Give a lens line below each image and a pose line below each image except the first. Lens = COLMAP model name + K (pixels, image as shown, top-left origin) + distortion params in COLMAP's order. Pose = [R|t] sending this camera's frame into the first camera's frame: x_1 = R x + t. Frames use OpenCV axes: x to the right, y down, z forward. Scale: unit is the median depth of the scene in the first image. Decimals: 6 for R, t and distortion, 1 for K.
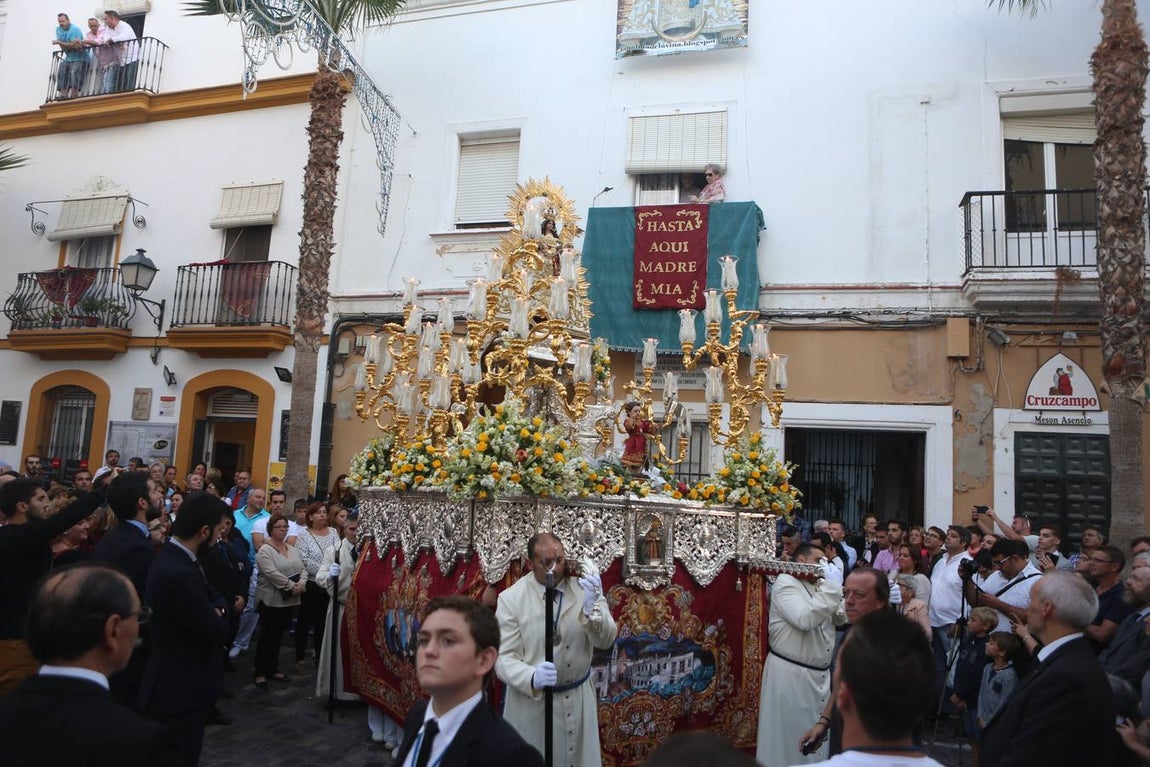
lens RADIAL K [[796.1, 0, 570.9], [0, 796.1, 385.9], [0, 0, 1]] dist [-0.113579, 0.089173]
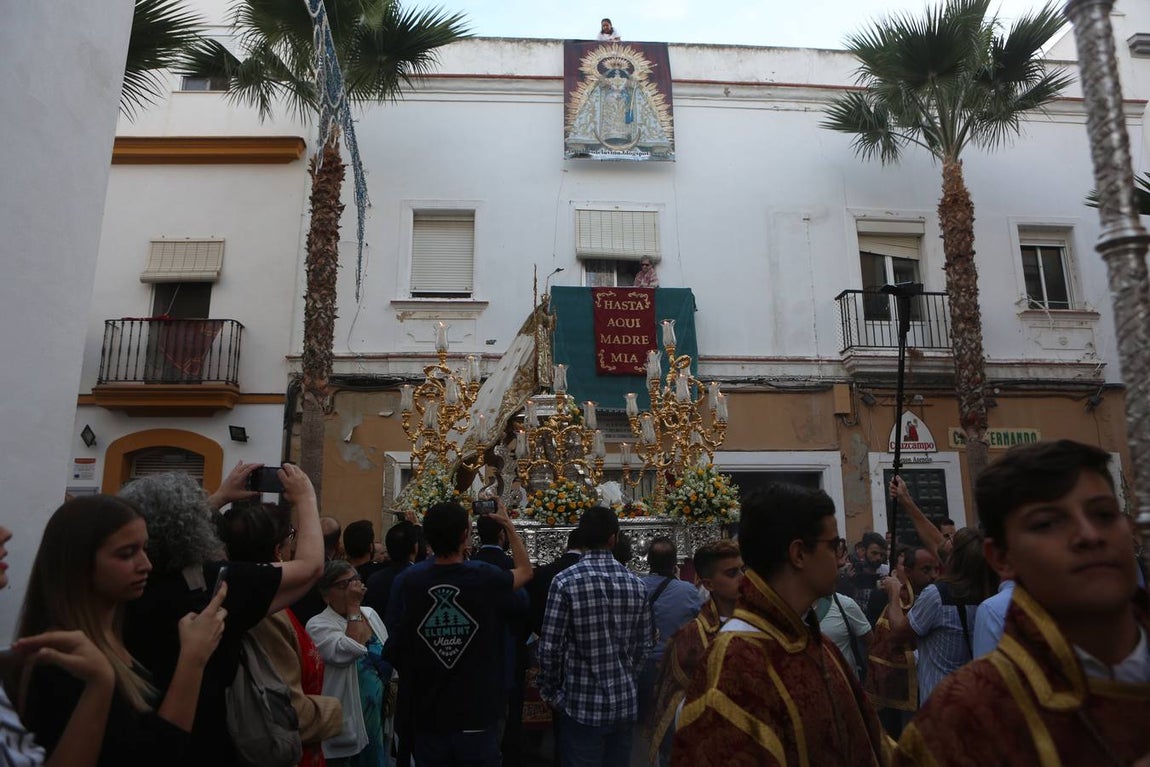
lens RADIAL K [[796.1, 0, 570.9], [0, 796.1, 385.9], [0, 0, 1]] dist [-0.113579, 0.089173]
pose [[0.940909, 0.009454, 0.338527, -0.367889], [0.015722, 0.997313, -0.071548, 0.003505], [-0.338294, 0.072642, 0.938232, -0.090126]]
